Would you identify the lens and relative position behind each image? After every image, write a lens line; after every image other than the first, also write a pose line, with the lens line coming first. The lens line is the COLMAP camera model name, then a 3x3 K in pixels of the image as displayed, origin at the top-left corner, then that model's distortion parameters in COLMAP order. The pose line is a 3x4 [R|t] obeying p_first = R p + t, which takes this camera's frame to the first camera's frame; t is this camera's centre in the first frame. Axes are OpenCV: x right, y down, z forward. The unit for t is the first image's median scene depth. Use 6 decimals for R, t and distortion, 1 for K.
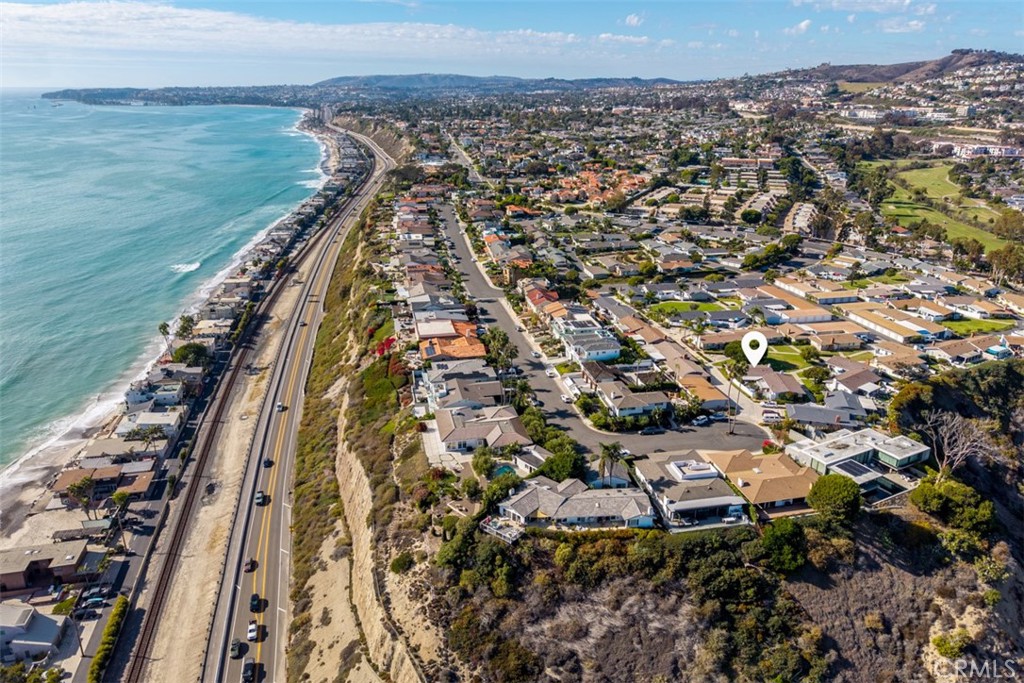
lens RADIAL K [[695.5, 0, 513.4], [0, 695.5, 341.2], [0, 0, 1]] dist [0.028750, -0.028042]
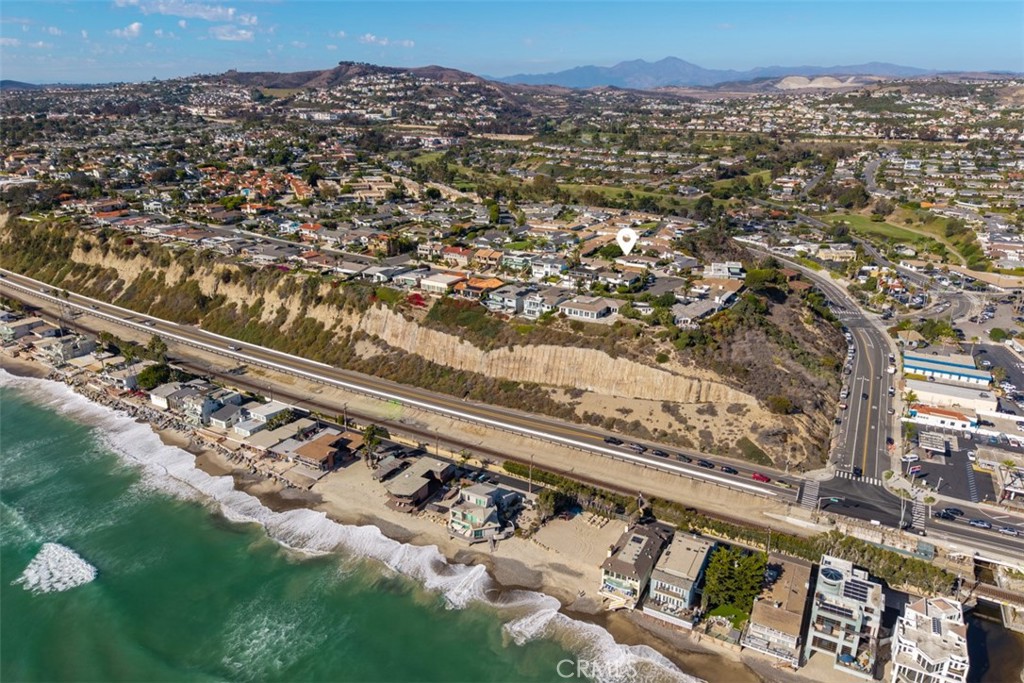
lens RADIAL K [[695.5, 0, 511.5], [0, 695.5, 338.4], [0, 0, 1]] dist [0.028750, -0.028042]
pose [[0.683112, -0.242628, 0.688832, -0.606976], [0.249076, 0.964051, 0.092561, 0.001133], [-0.686527, 0.108342, 0.718988, -0.014809]]
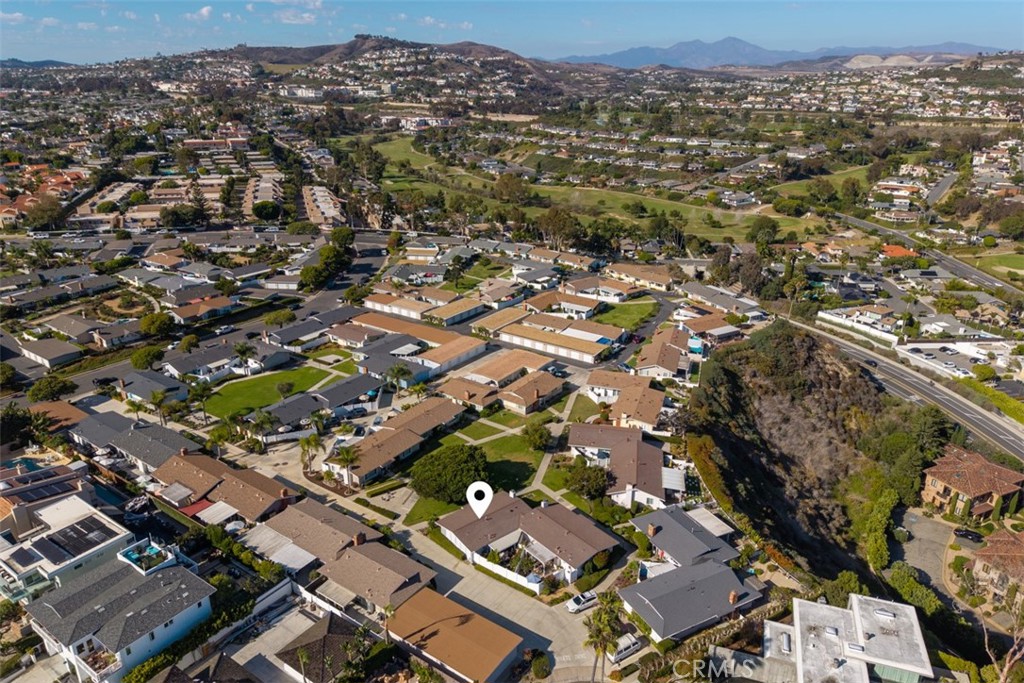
lens RADIAL K [[695.5, 0, 507.0], [0, 695.5, 338.9], [0, 0, 1]] dist [0.028750, -0.028042]
pose [[0.737063, -0.238755, 0.632246, 0.035787], [0.230307, 0.968256, 0.097154, -0.070635], [-0.635372, 0.074002, 0.768652, 0.331006]]
